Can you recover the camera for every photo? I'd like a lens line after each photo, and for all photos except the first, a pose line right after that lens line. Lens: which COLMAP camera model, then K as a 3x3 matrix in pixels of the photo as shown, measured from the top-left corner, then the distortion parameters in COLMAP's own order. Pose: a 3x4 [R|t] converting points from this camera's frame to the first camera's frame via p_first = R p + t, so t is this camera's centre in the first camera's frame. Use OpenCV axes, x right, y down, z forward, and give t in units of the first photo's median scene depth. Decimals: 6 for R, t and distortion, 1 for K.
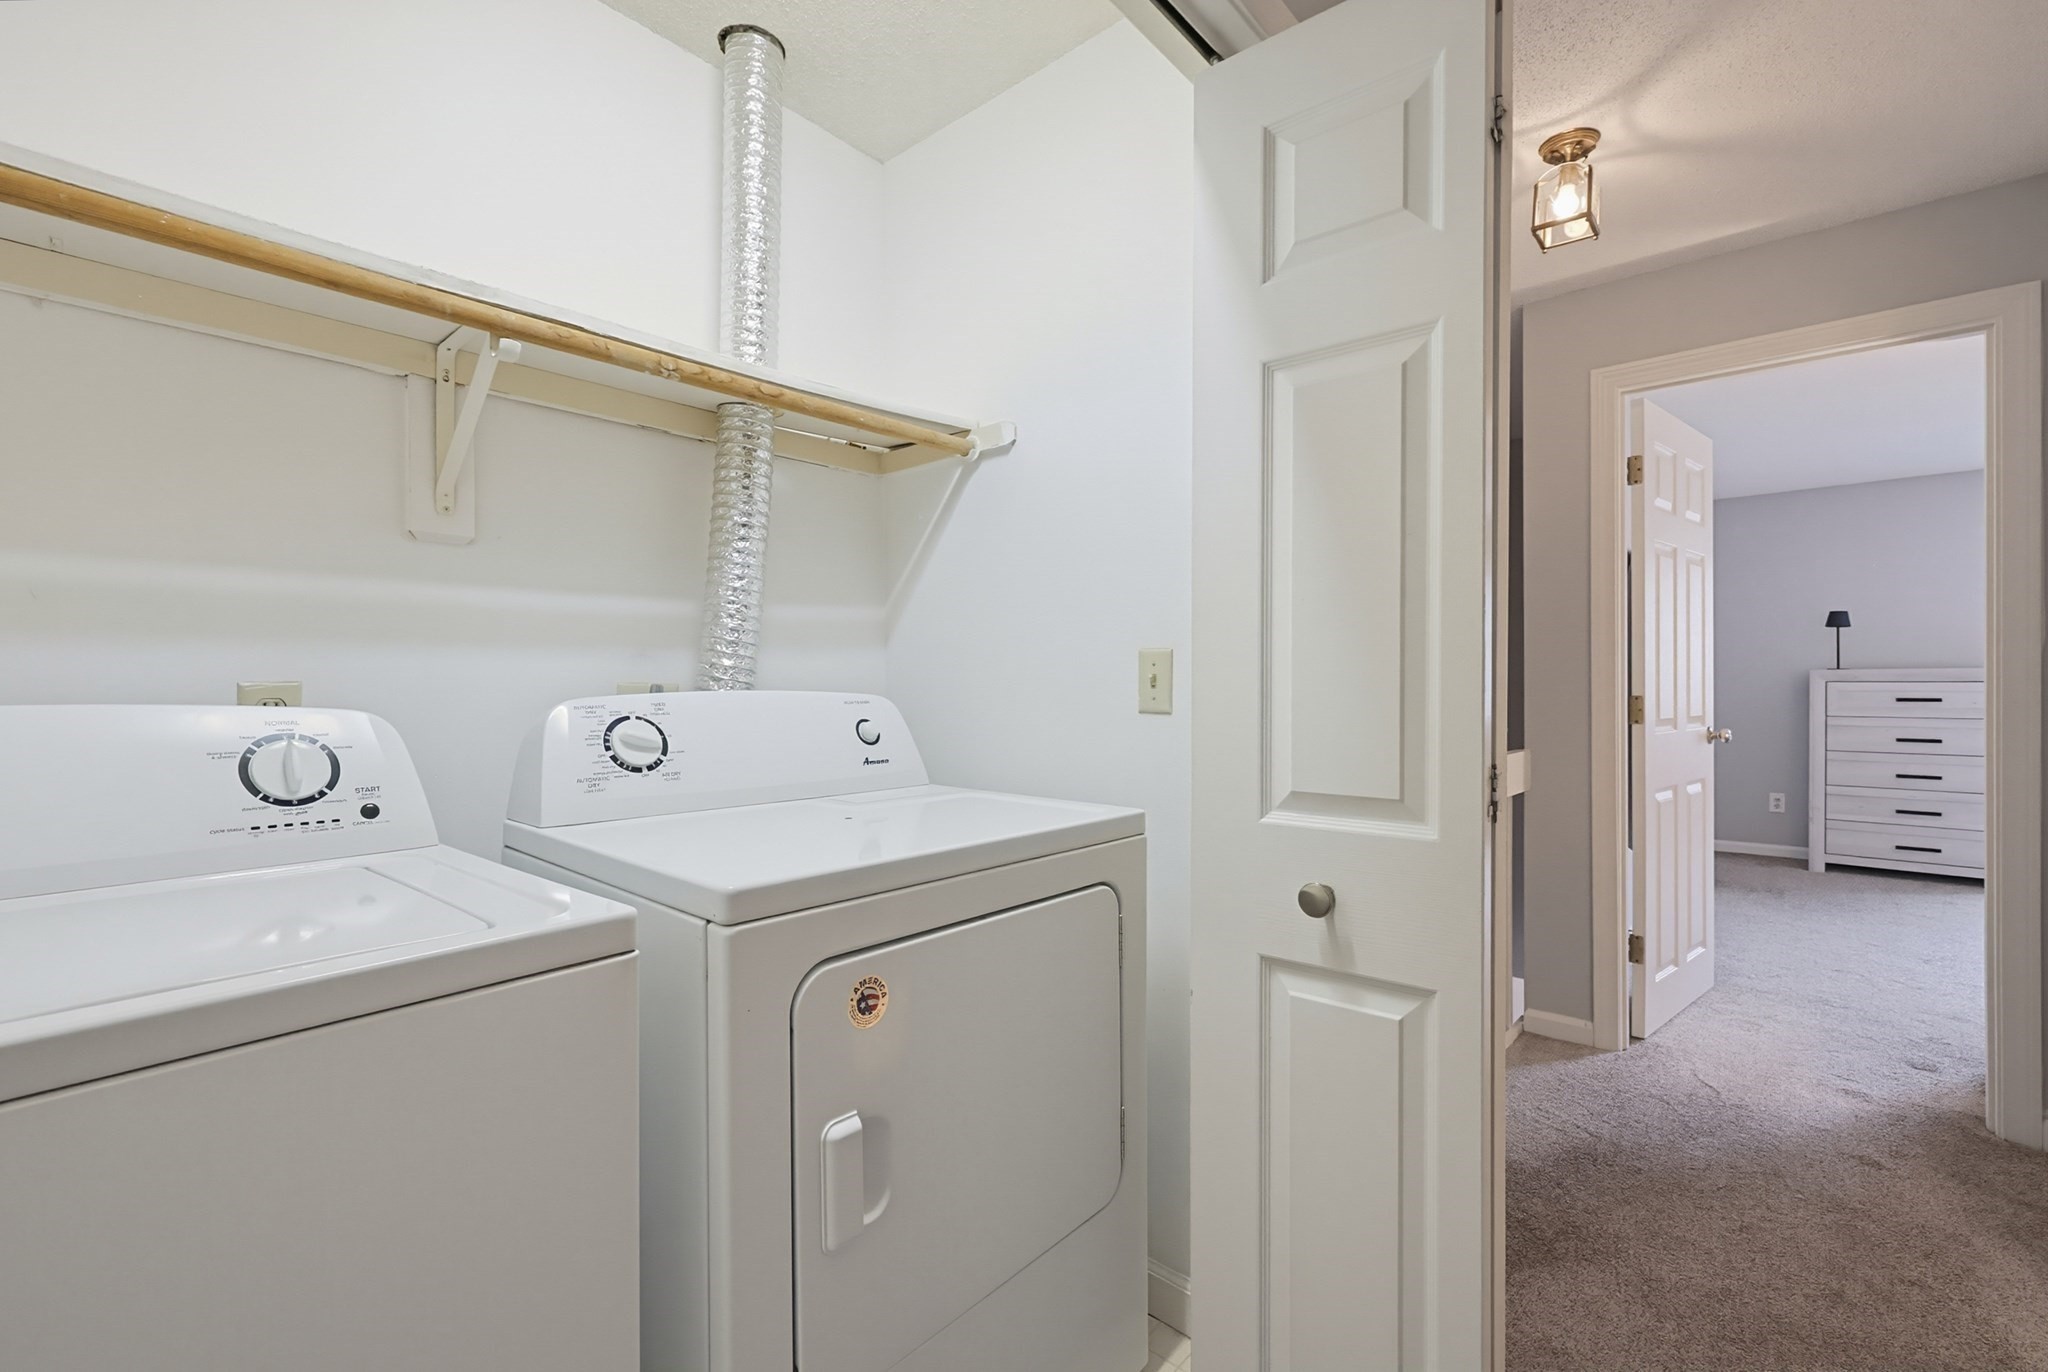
lens RADIAL K [[885.7, 0, 1019.3], [0, 885.7, 678.7], [0, 0, 1]] dist [0.001238, 0.000457]
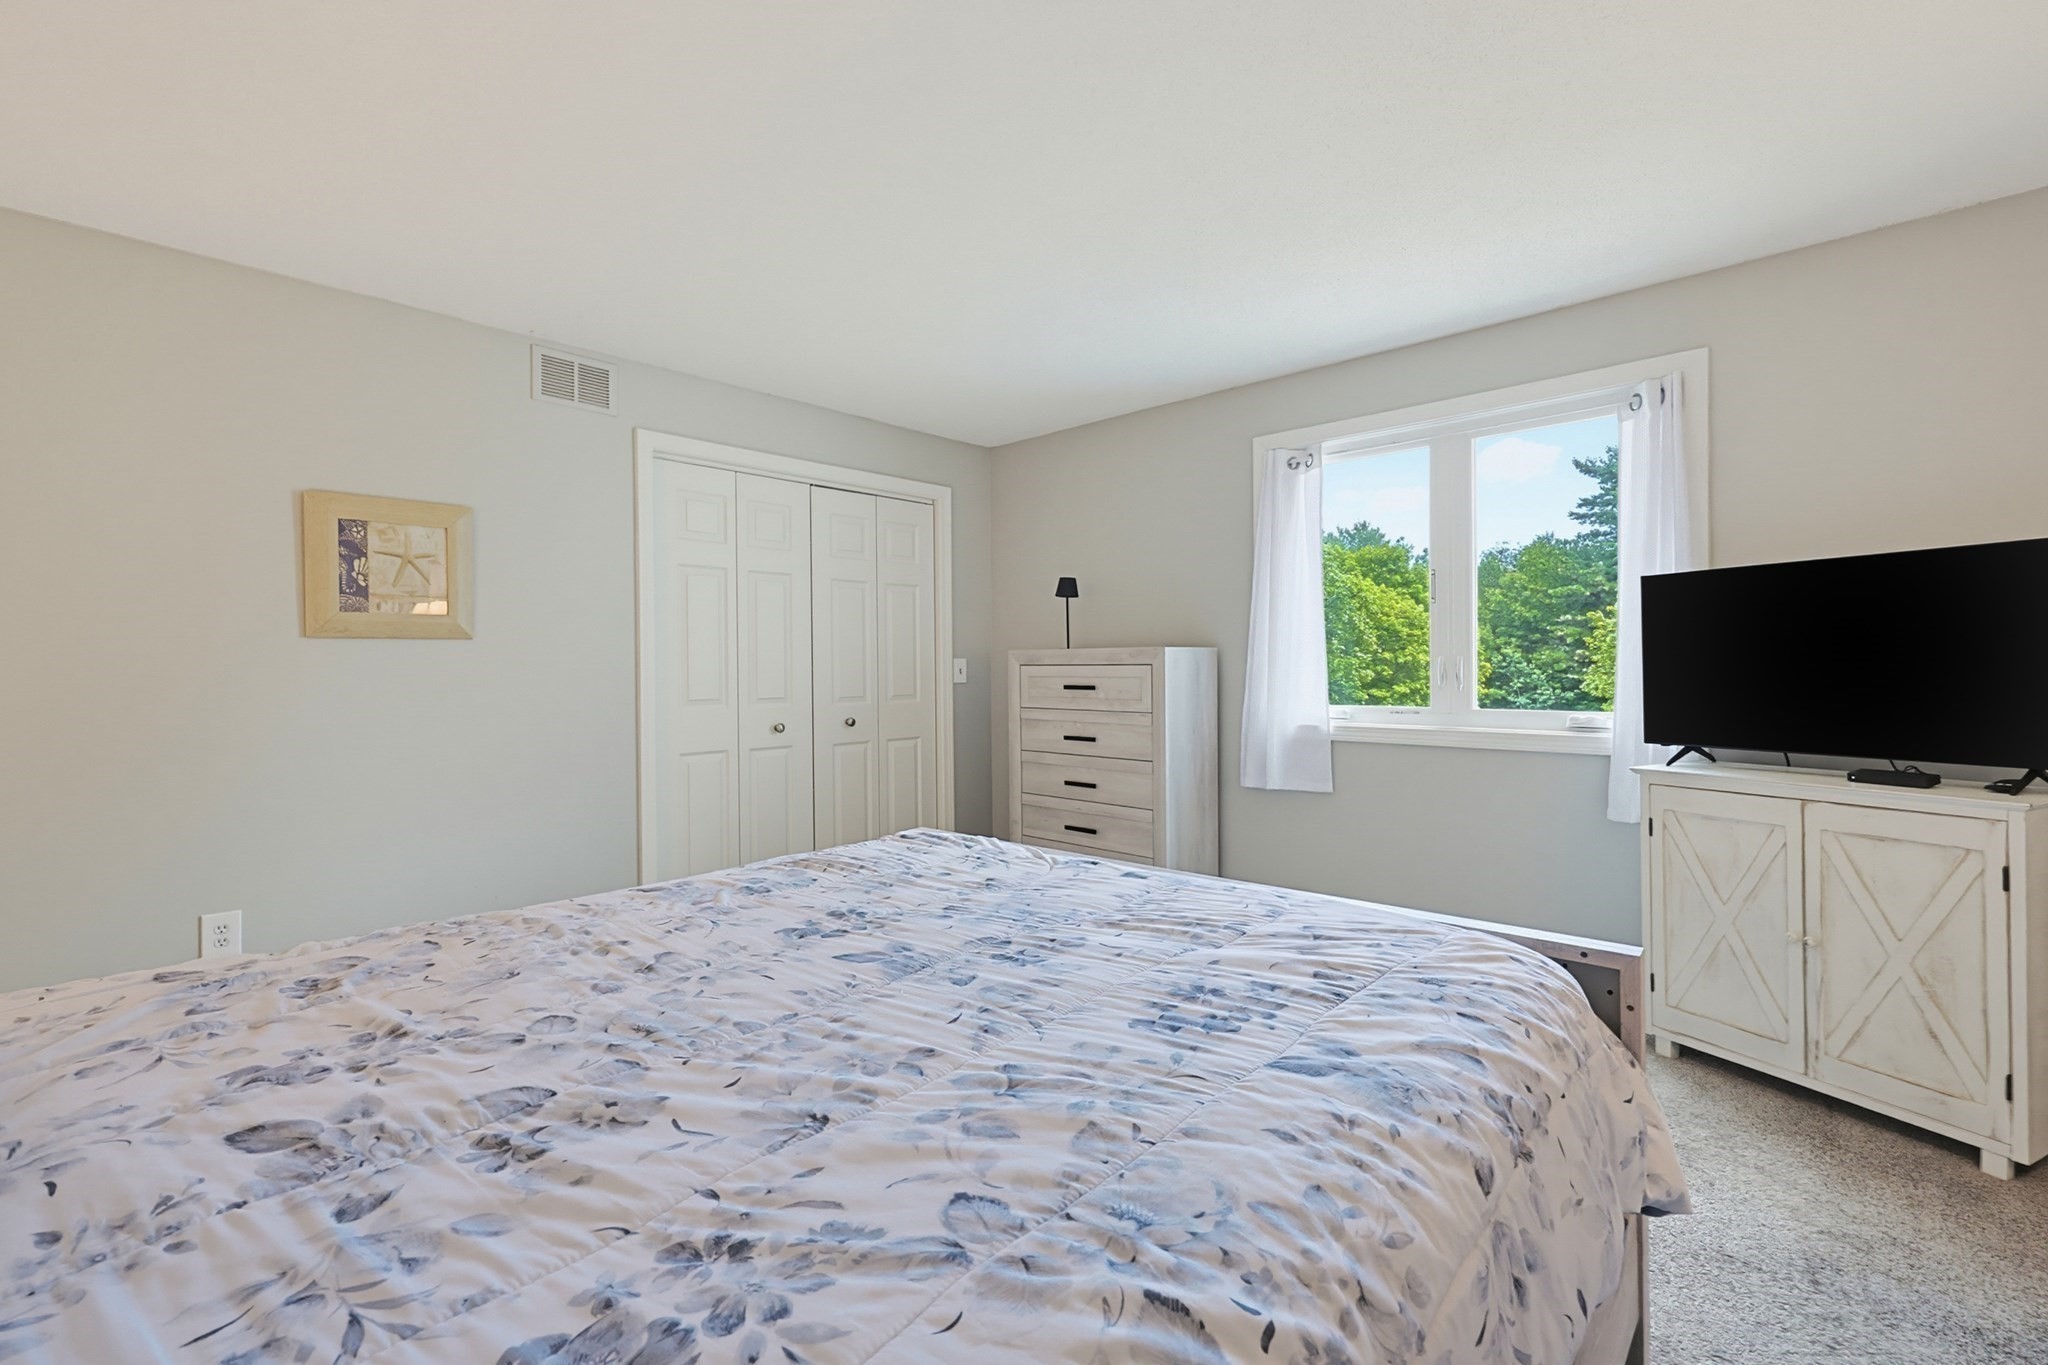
lens RADIAL K [[885.7, 0, 1028.9], [0, 885.7, 679.5], [0, 0, 1]] dist [0.001238, 0.000457]
pose [[0.999370, -0.002414, -0.035417, 1.008609], [0.003149, 0.999780, 0.020727, 0.000019], [0.035360, -0.020826, 0.999158, 0.207564]]
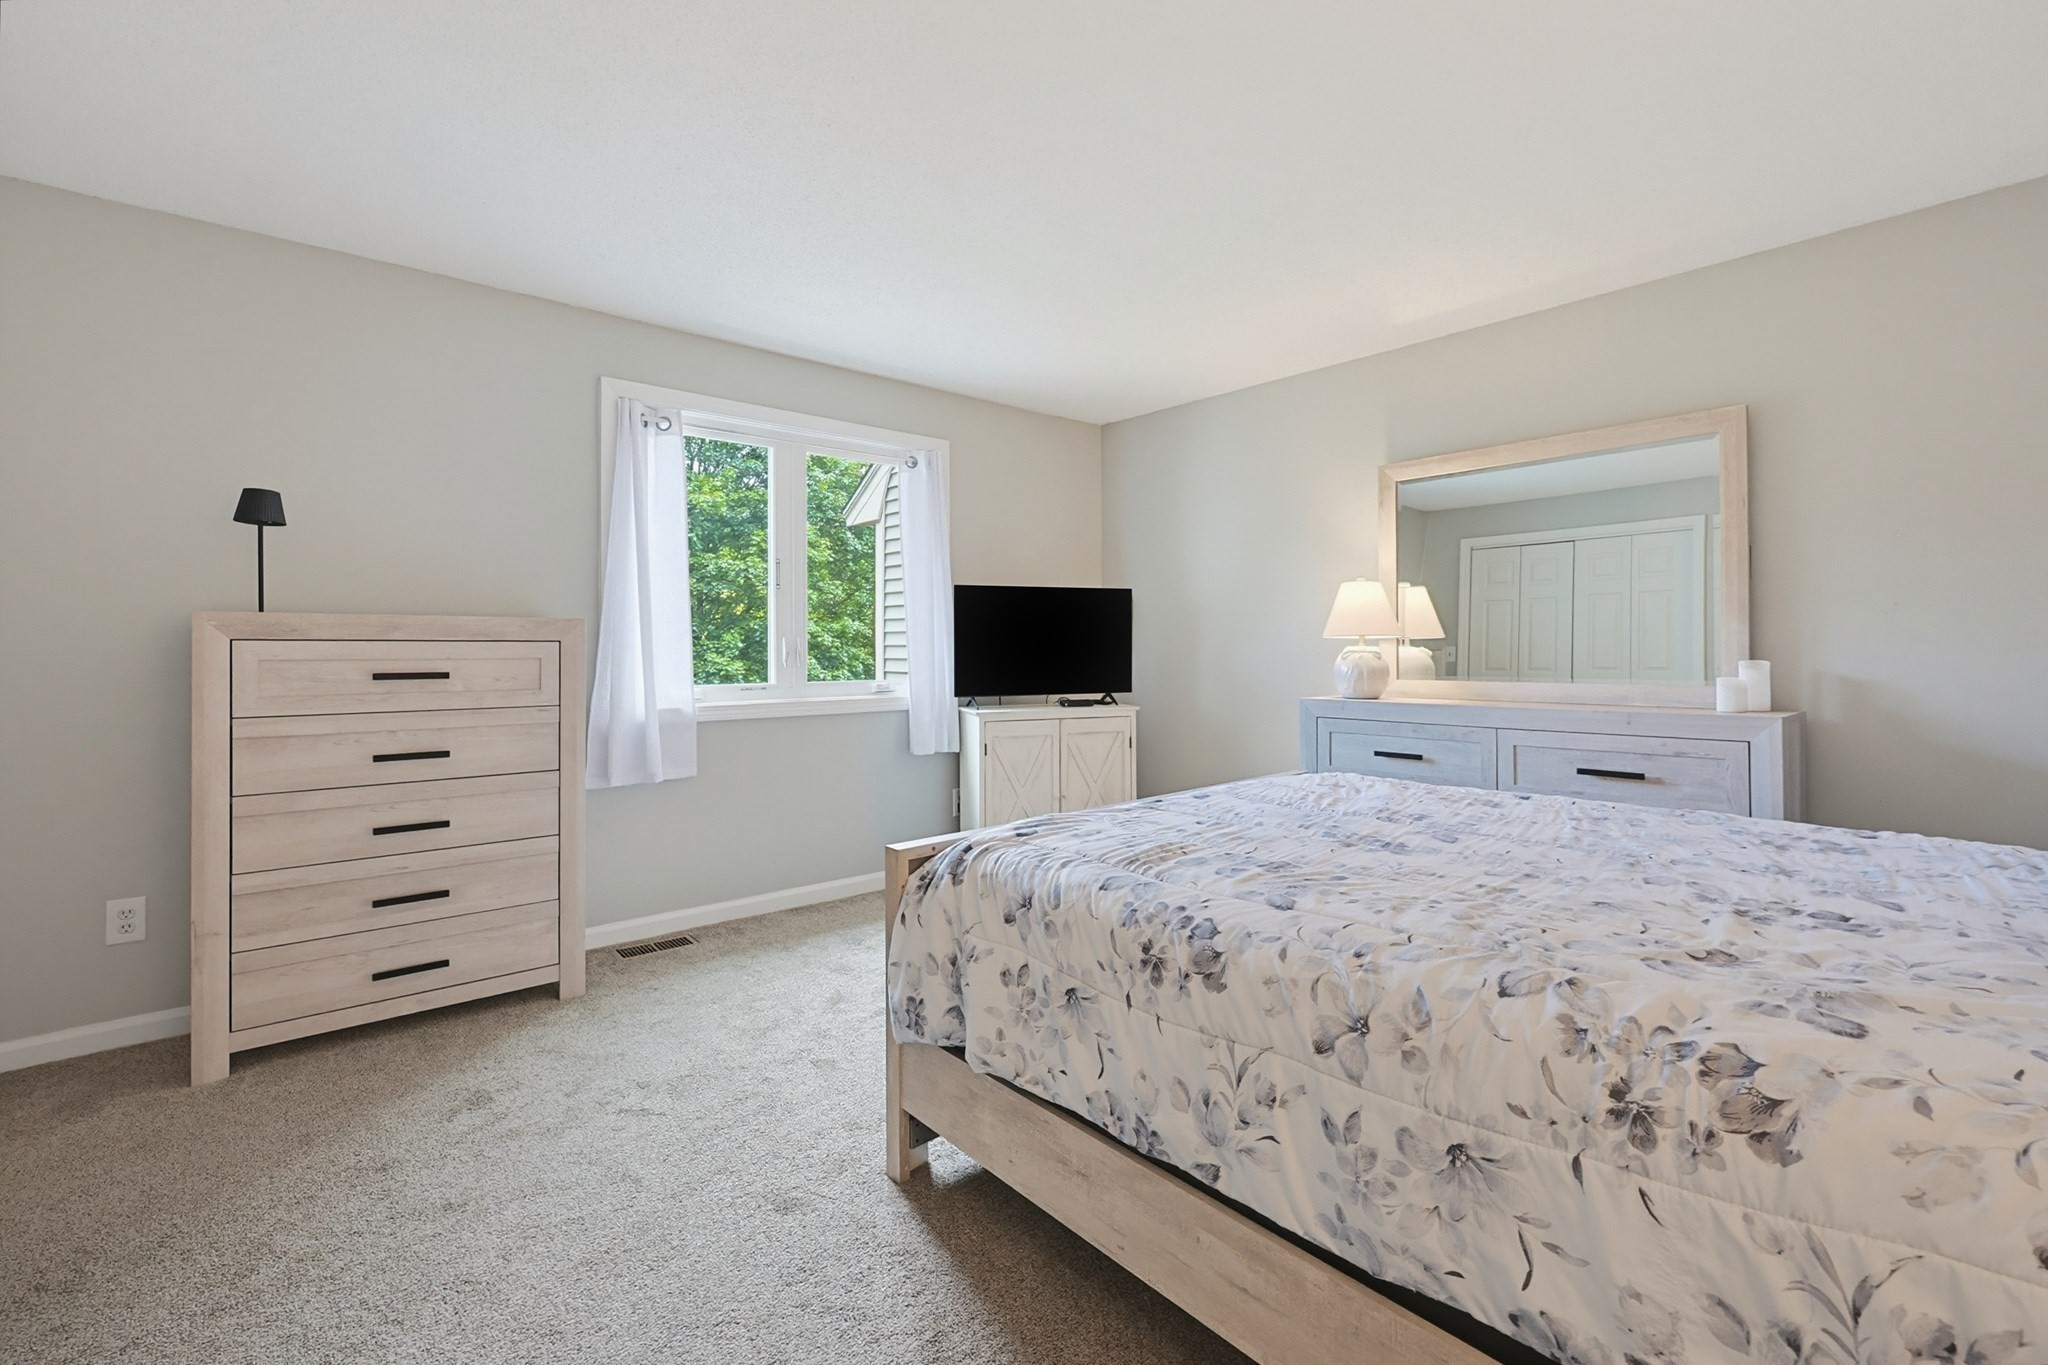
lens RADIAL K [[885.7, 0, 1036.8], [0, 885.7, 654.8], [0, 0, 1]] dist [0.001238, 0.000457]
pose [[0.133219, -0.005402, 0.991072, 0.564105], [-0.002820, 0.999979, 0.005830, 0.007575], [-0.991083, -0.003572, 0.133201, 0.583662]]
